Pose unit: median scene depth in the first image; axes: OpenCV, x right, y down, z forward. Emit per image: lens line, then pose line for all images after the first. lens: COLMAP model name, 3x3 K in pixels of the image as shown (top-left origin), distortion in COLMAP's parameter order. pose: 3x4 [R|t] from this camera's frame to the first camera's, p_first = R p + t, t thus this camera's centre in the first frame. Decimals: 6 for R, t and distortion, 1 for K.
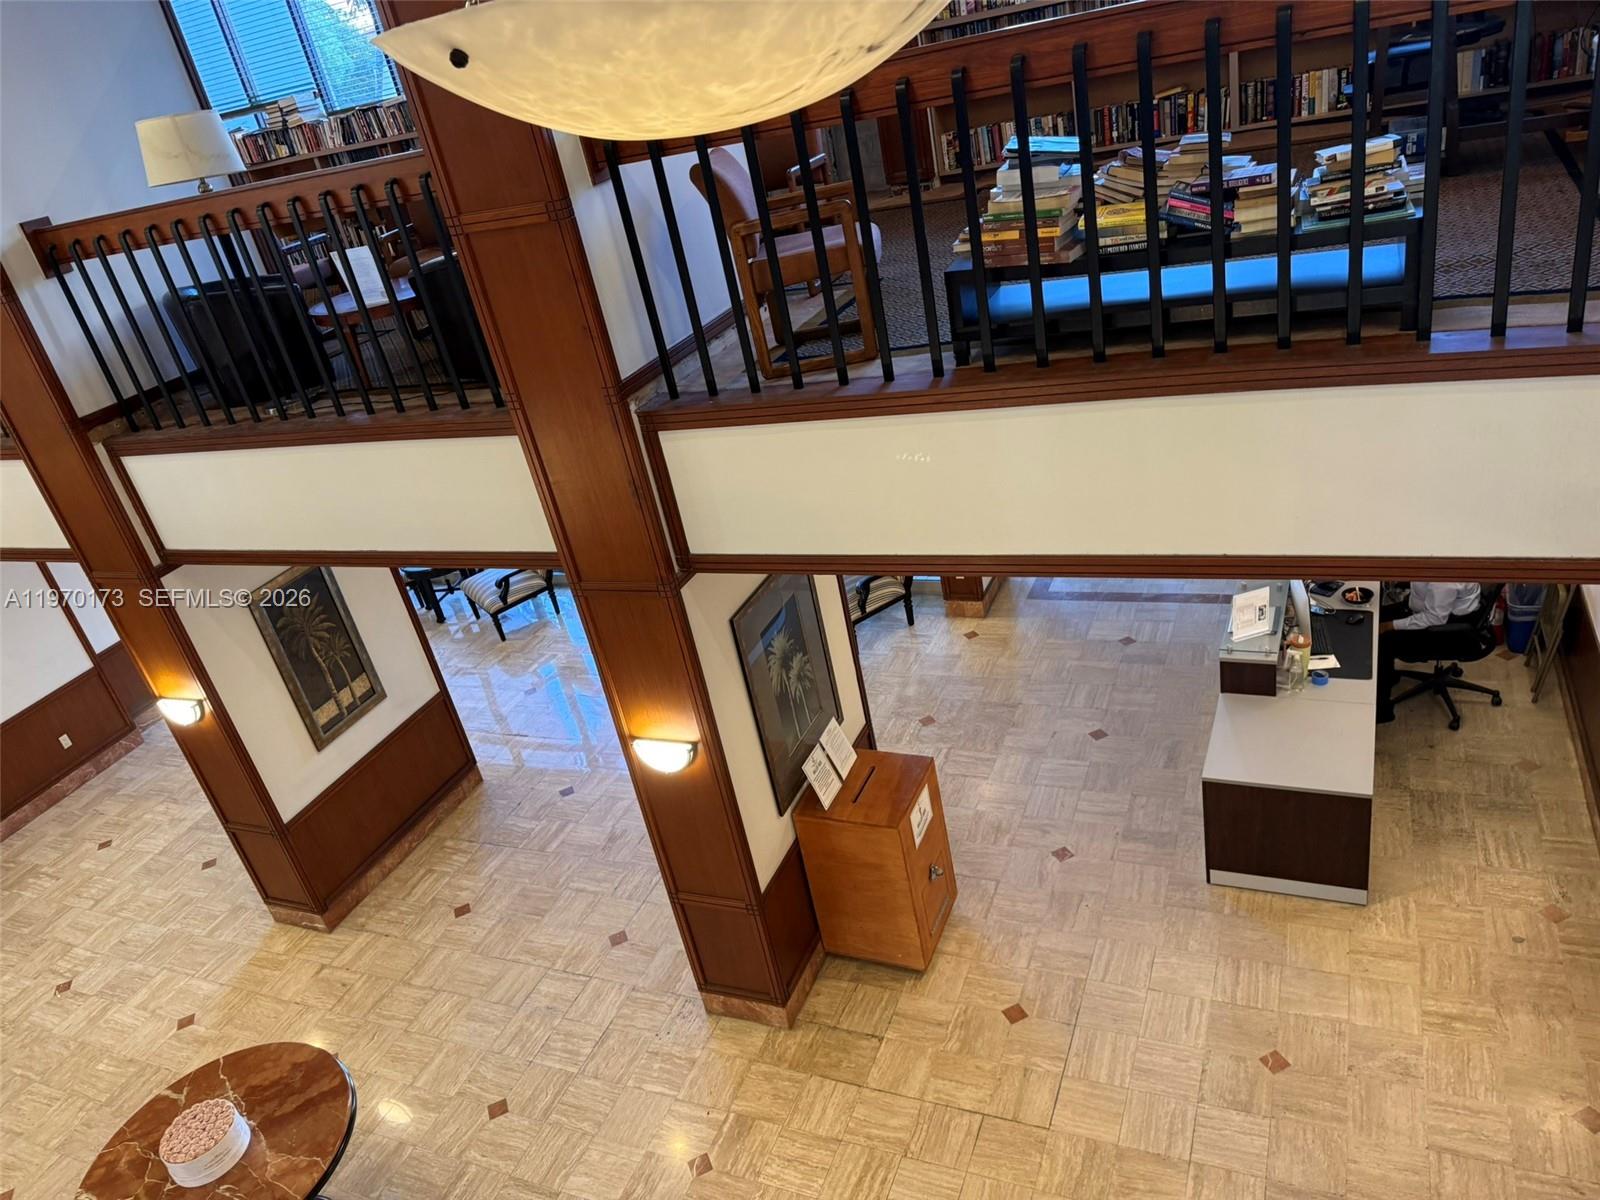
lens RADIAL K [[1122.2, 0, 808.3], [0, 1122.2, 596.1], [0, 0, 1]] dist [0.058921, -0.074839]
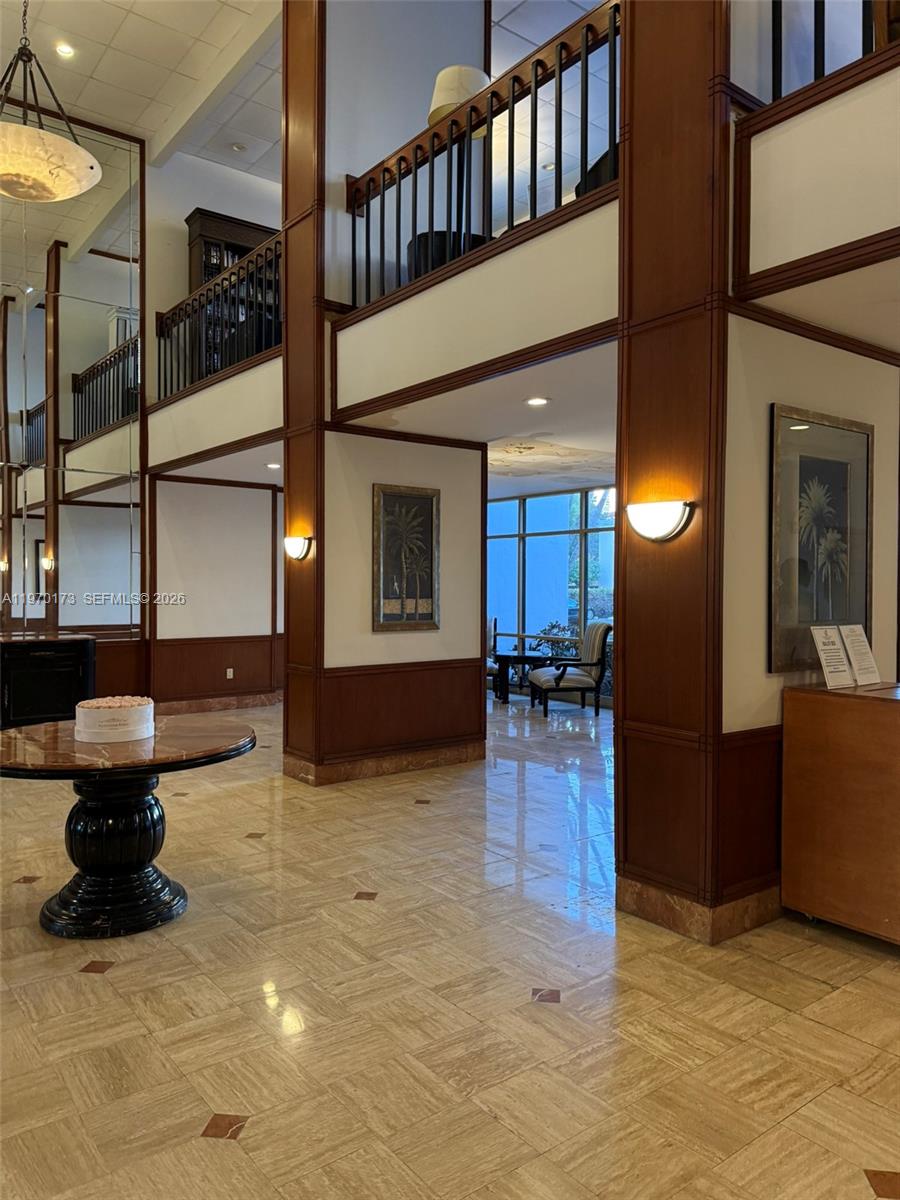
lens RADIAL K [[841.6, 0, 456.7], [0, 841.6, 592.6], [0, 0, 1]] dist [0.058921, -0.074839]
pose [[0.858403, 0.197157, -0.473575, 0.063039], [-0.372780, 0.873942, -0.311865, 0.422217], [0.352391, 0.444245, 0.823691, 0.355056]]
